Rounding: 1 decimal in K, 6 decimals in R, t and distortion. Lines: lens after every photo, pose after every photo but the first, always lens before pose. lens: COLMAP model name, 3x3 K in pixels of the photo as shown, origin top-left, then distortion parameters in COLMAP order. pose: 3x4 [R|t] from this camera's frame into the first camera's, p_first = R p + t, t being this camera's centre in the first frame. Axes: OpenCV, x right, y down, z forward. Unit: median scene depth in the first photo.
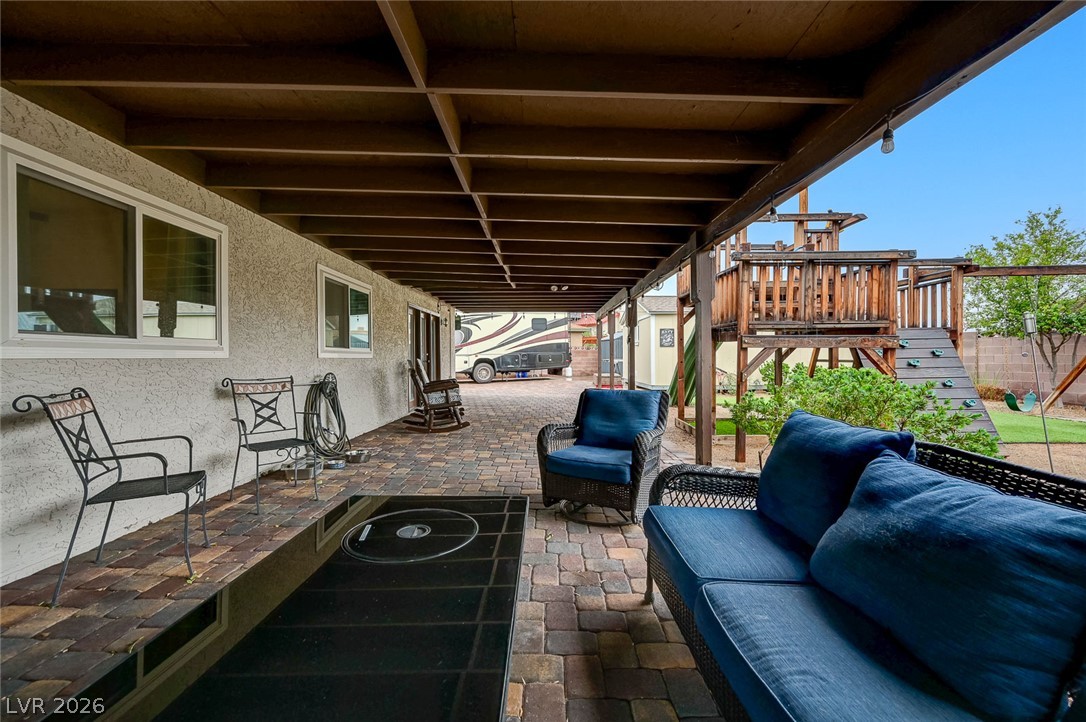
lens RADIAL K [[436.8, 0, 547.3], [0, 436.8, 360.4], [0, 0, 1]] dist [-0.005073, 0.000910]
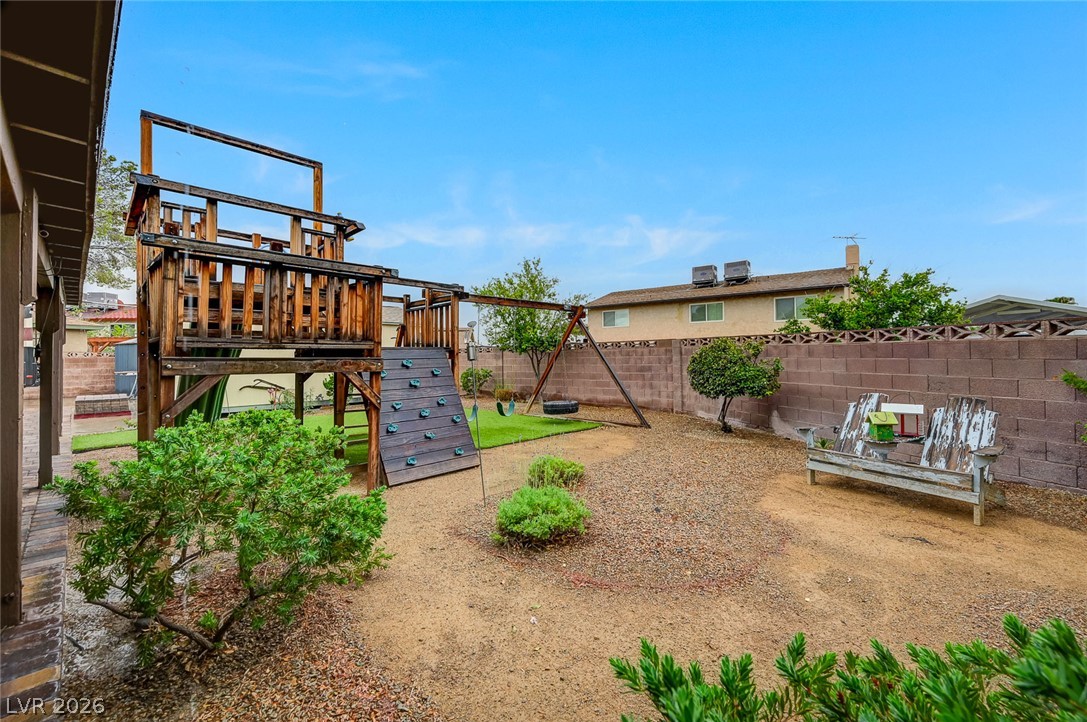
lens RADIAL K [[437.2, 0, 550.9], [0, 437.2, 358.5], [0, 0, 1]] dist [-0.005073, 0.000910]
pose [[0.672487, 0.001664, 0.740107, 0.262669], [0.008787, 0.999909, -0.010233, -0.032374], [-0.740057, 0.013385, 0.672411, 0.074036]]
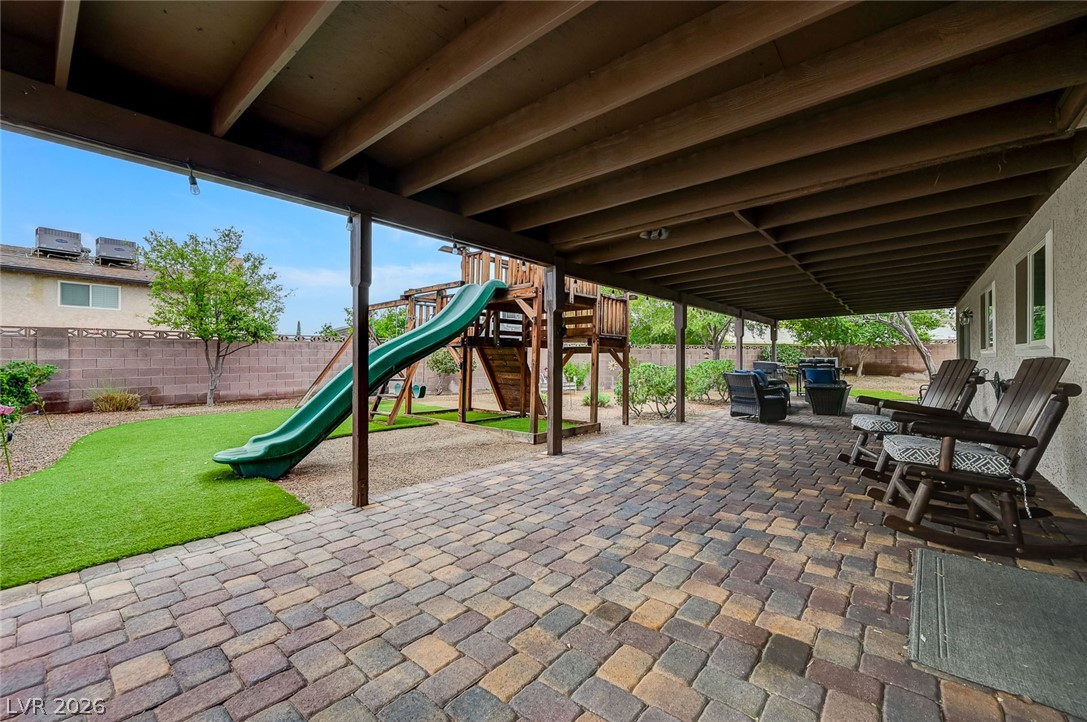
lens RADIAL K [[437.2, 0, 538.5], [0, 437.2, 358.2], [0, 0, 1]] dist [-0.005073, 0.000910]
pose [[-0.756809, 0.005867, 0.653610, -0.278054], [0.009004, 0.999958, 0.001450, -0.011482], [-0.653574, 0.006982, -0.756830, 1.914288]]
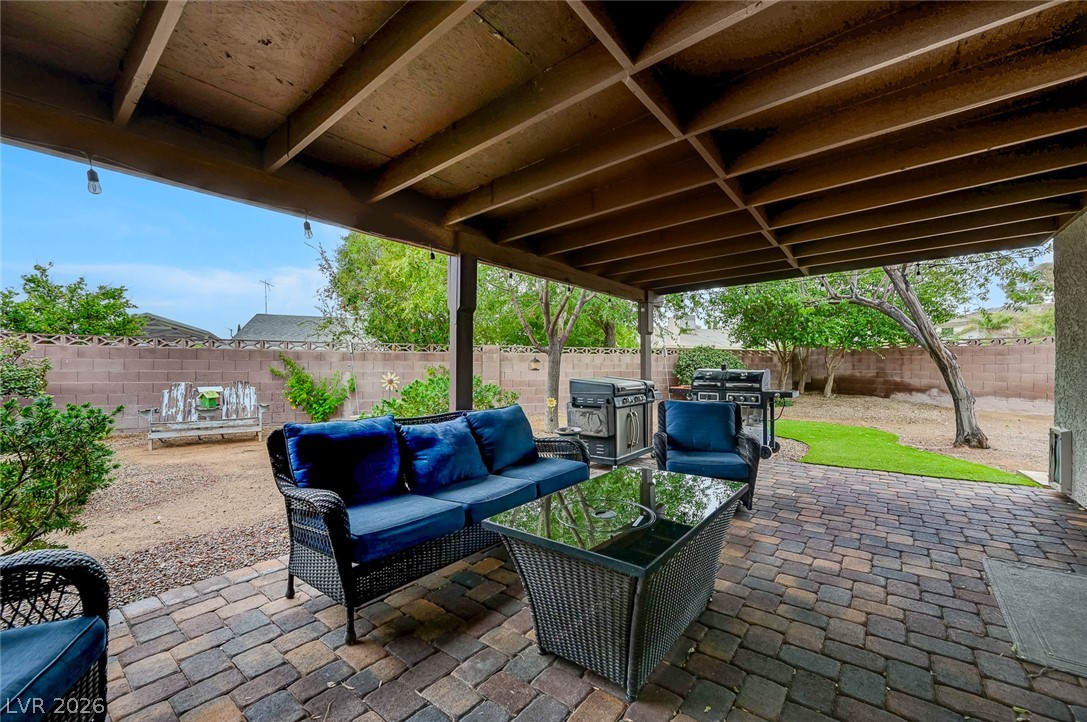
lens RADIAL K [[437.2, 0, 546.4], [0, 437.2, 365.1], [0, 0, 1]] dist [-0.005073, 0.000910]
pose [[-0.783248, 0.006004, 0.621680, -0.210456], [0.007271, 0.999973, -0.000498, -0.011431], [-0.621666, 0.004131, -0.783271, 0.455426]]
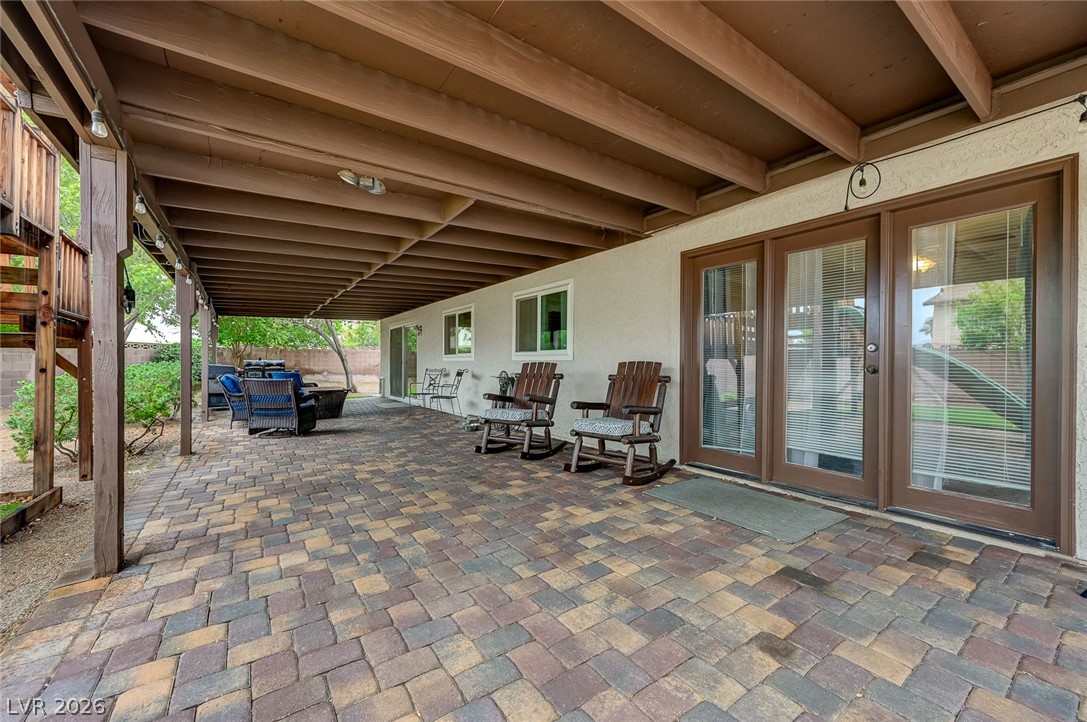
lens RADIAL K [[437.2, 0, 554.4], [0, 437.2, 366.1], [0, 0, 1]] dist [-0.005073, 0.000910]
pose [[-0.813789, 0.006352, -0.581126, 0.161358], [-0.003963, 0.999856, 0.016480, -0.009605], [0.581147, 0.015714, -0.813647, 1.784739]]
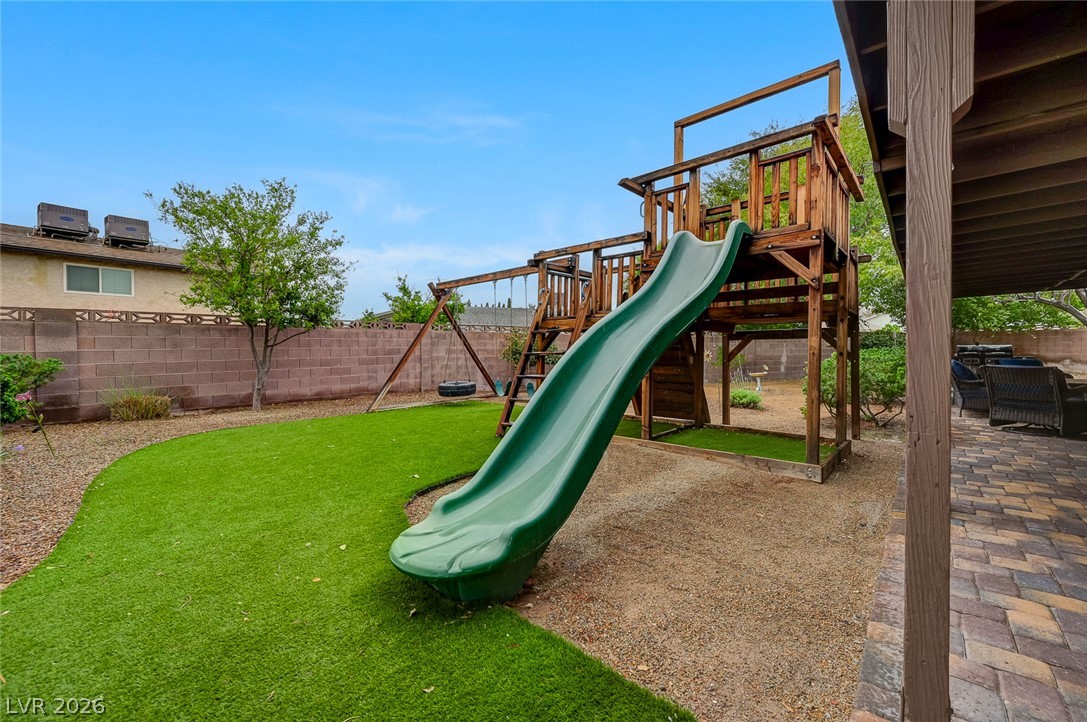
lens RADIAL K [[437.2, 0, 535.8], [0, 437.2, 357.3], [0, 0, 1]] dist [-0.005073, 0.000910]
pose [[-0.748009, -0.002949, 0.663682, 0.263415], [0.014249, 0.999688, 0.020501, -0.010339], [-0.663536, 0.024792, -0.747734, 1.894105]]
